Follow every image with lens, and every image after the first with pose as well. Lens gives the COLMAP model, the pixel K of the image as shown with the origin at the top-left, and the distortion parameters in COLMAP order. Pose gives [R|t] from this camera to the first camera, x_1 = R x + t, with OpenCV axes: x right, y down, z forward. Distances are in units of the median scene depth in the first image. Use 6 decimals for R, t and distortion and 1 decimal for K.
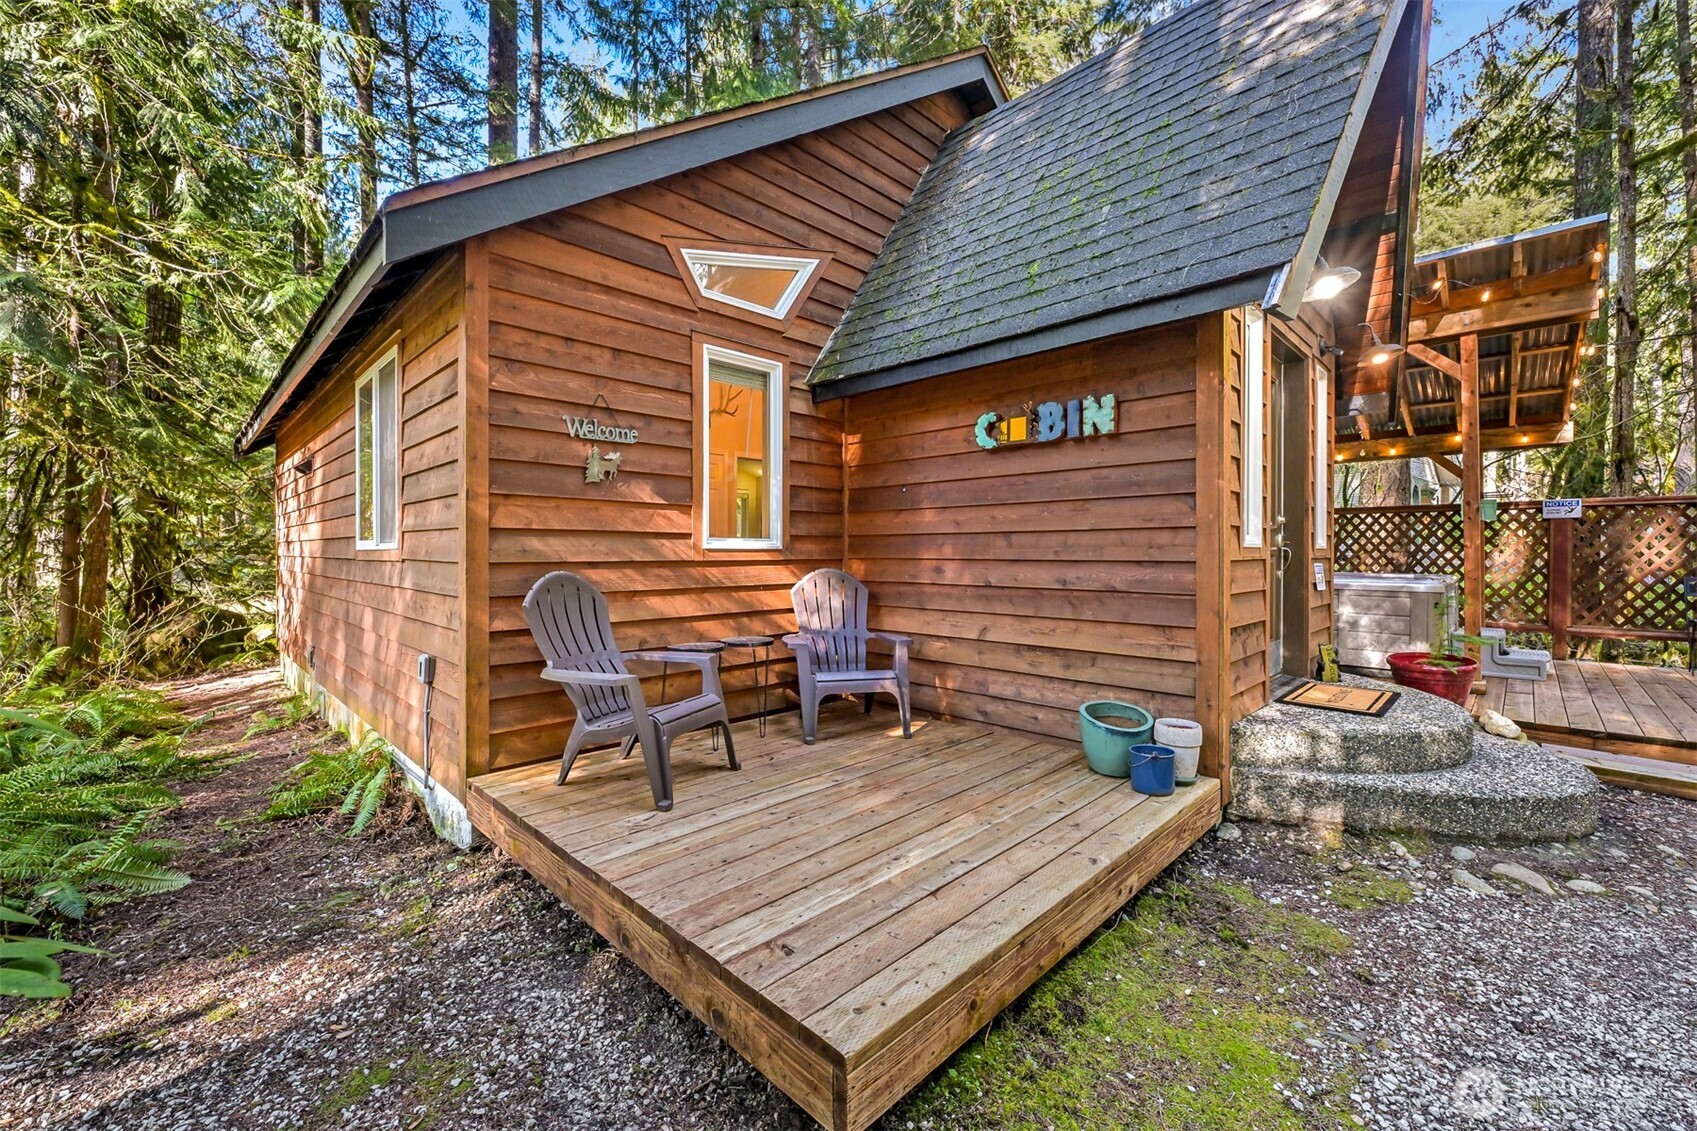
lens RADIAL K [[680.4, 0, 851.6], [0, 680.4, 554.2], [0, 0, 1]] dist [0.002196, -0.000304]
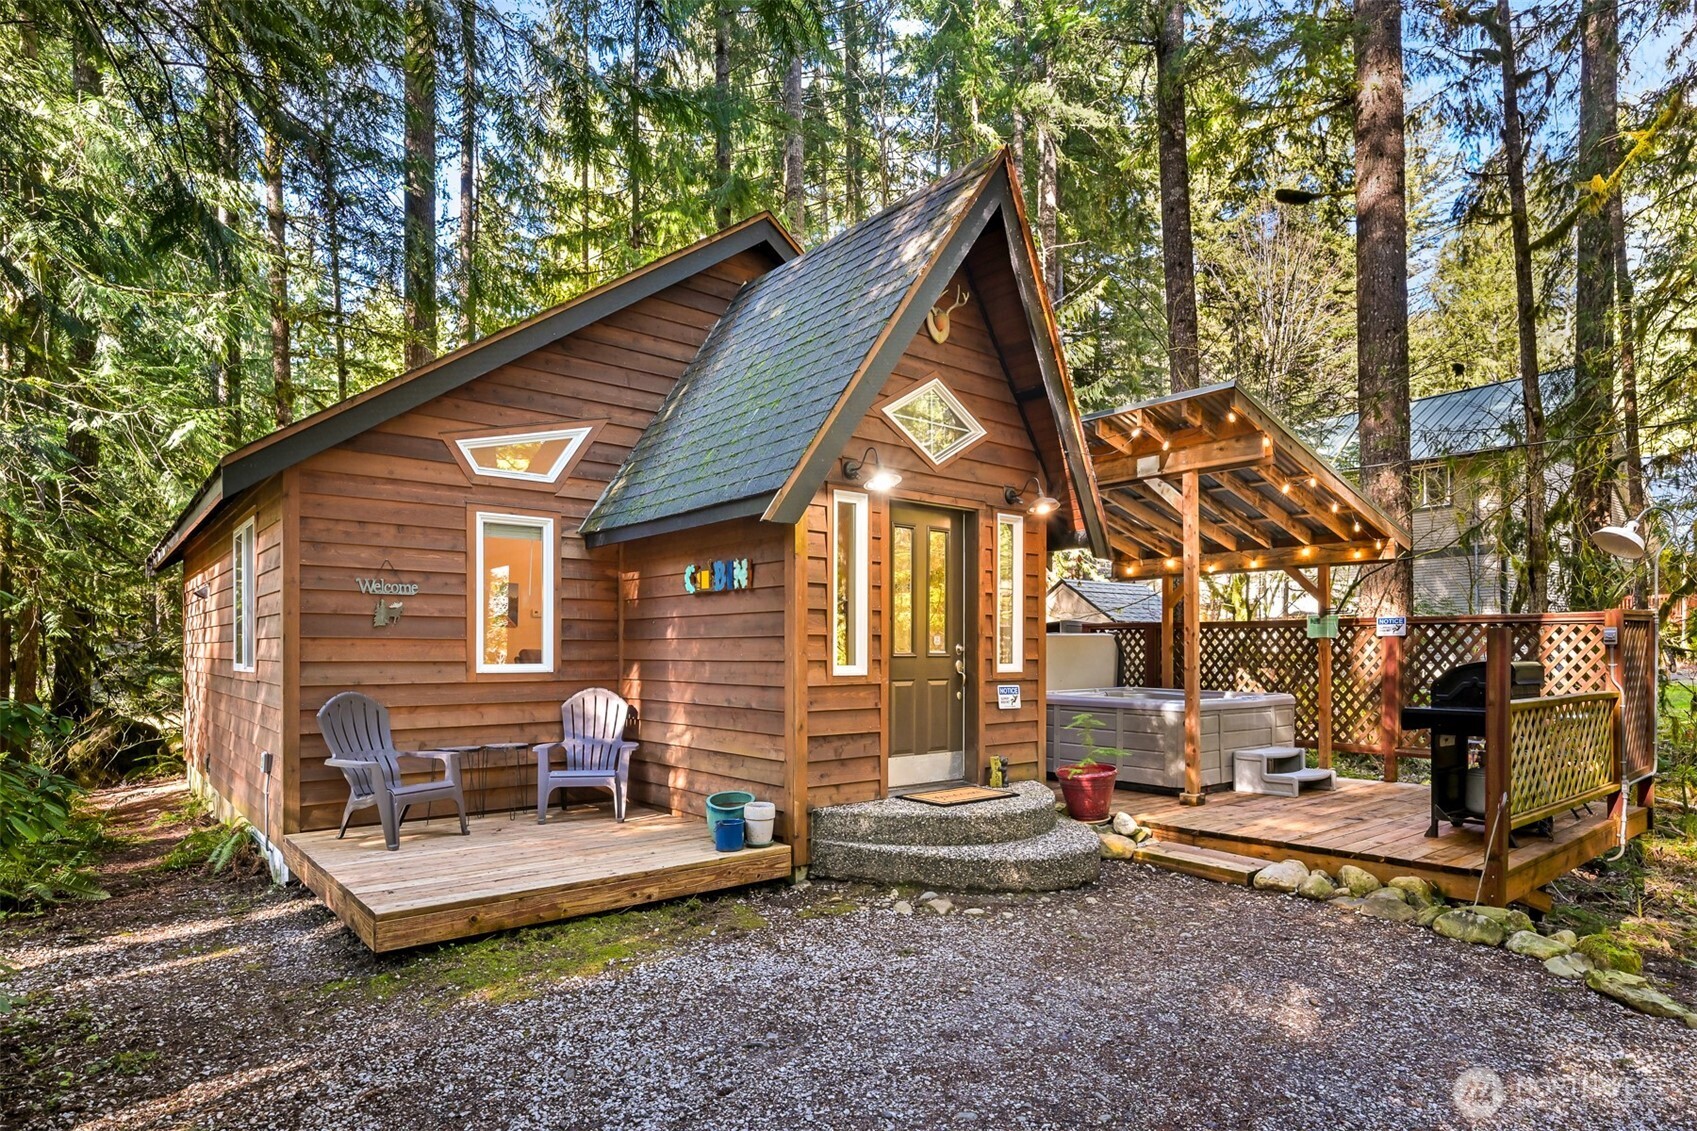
lens RADIAL K [[932.8, 0, 828.6], [0, 932.8, 654.0], [0, 0, 1]] dist [0.000520, 0.002400]
pose [[0.993764, -0.000063, -0.111503, 0.564720], [-0.000186, 0.999997, -0.002229, -0.035881], [0.111503, 0.002236, 0.993762, -0.589693]]
